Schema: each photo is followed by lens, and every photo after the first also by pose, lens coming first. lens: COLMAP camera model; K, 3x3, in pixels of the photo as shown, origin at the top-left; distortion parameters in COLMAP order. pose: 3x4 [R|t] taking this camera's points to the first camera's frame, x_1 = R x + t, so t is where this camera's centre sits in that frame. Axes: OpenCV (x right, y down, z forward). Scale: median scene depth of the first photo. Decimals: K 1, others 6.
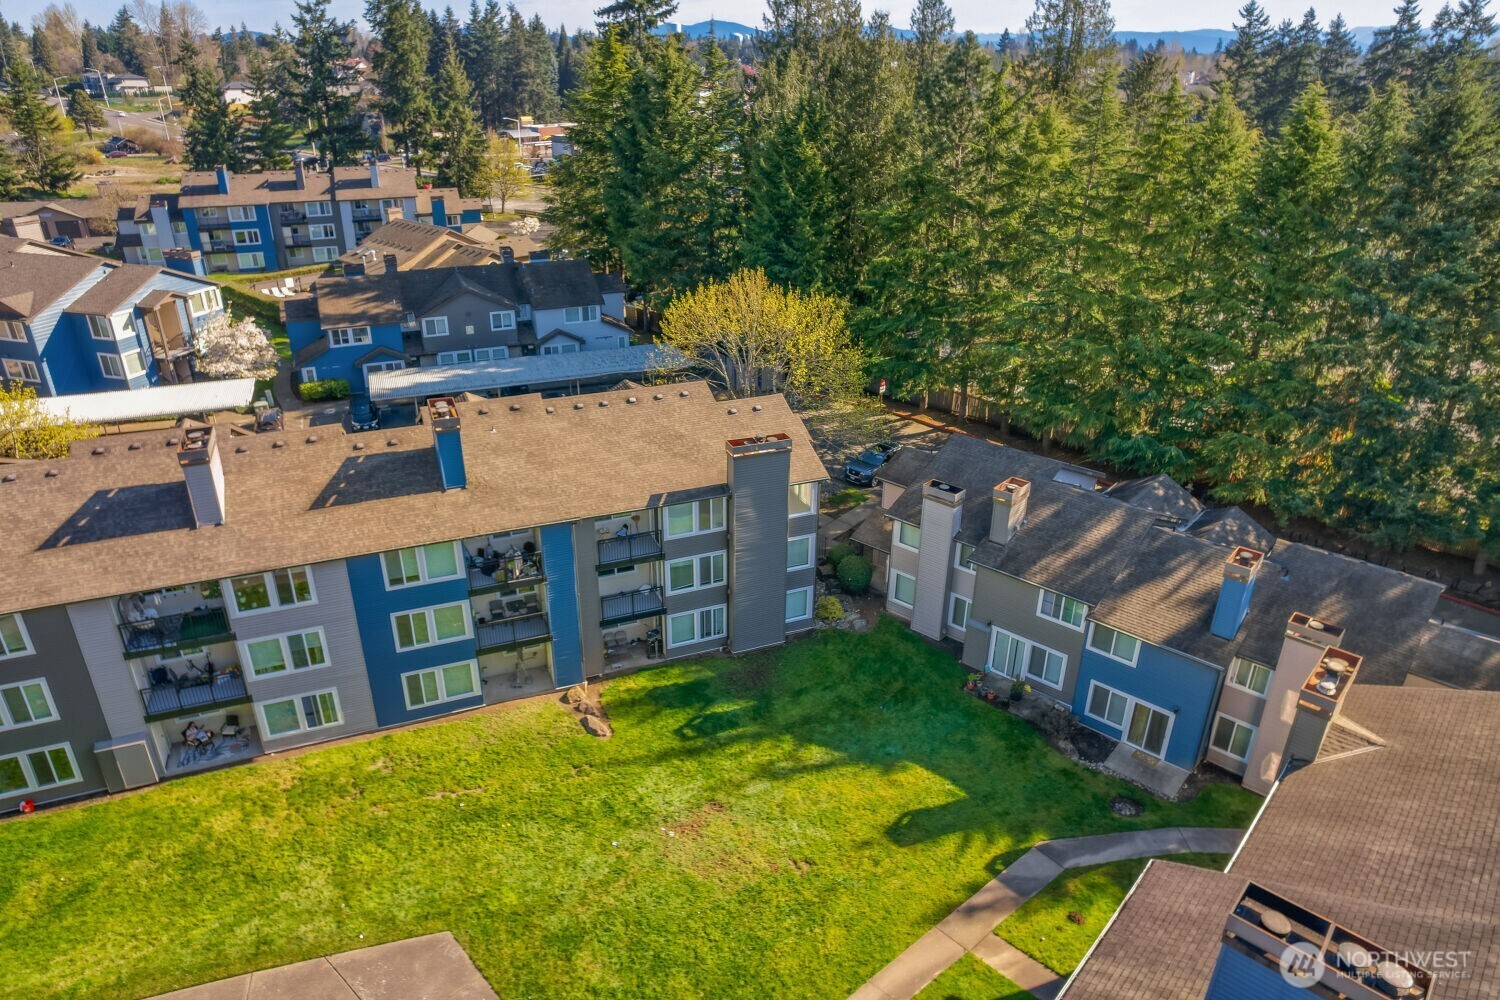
lens RADIAL K [[939.8, 0, 750.0], [0, 939.8, 500.0], [0, 0, 1]] dist [-0.002518, -0.000533]
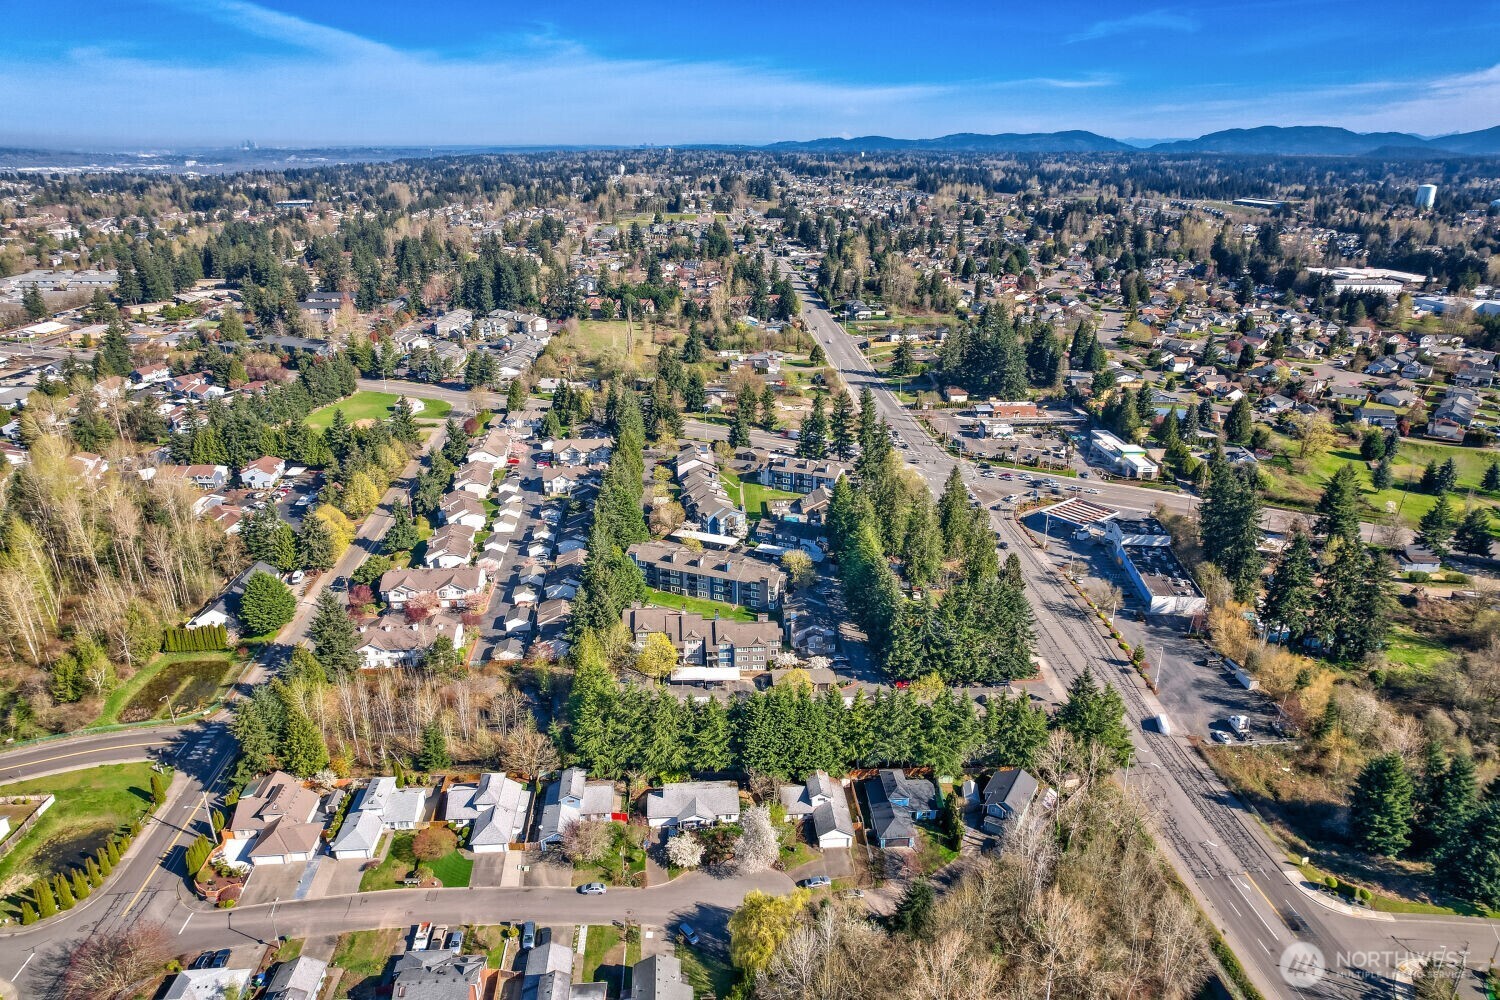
lens RADIAL K [[939.8, 0, 750.0], [0, 939.8, 500.0], [0, 0, 1]] dist [-0.002518, -0.000533]
pose [[0.732001, 0.230936, -0.640970, 4.107037], [-0.289385, 0.957105, 0.014353, -0.662089], [0.616791, 0.174981, 0.767431, -4.326424]]
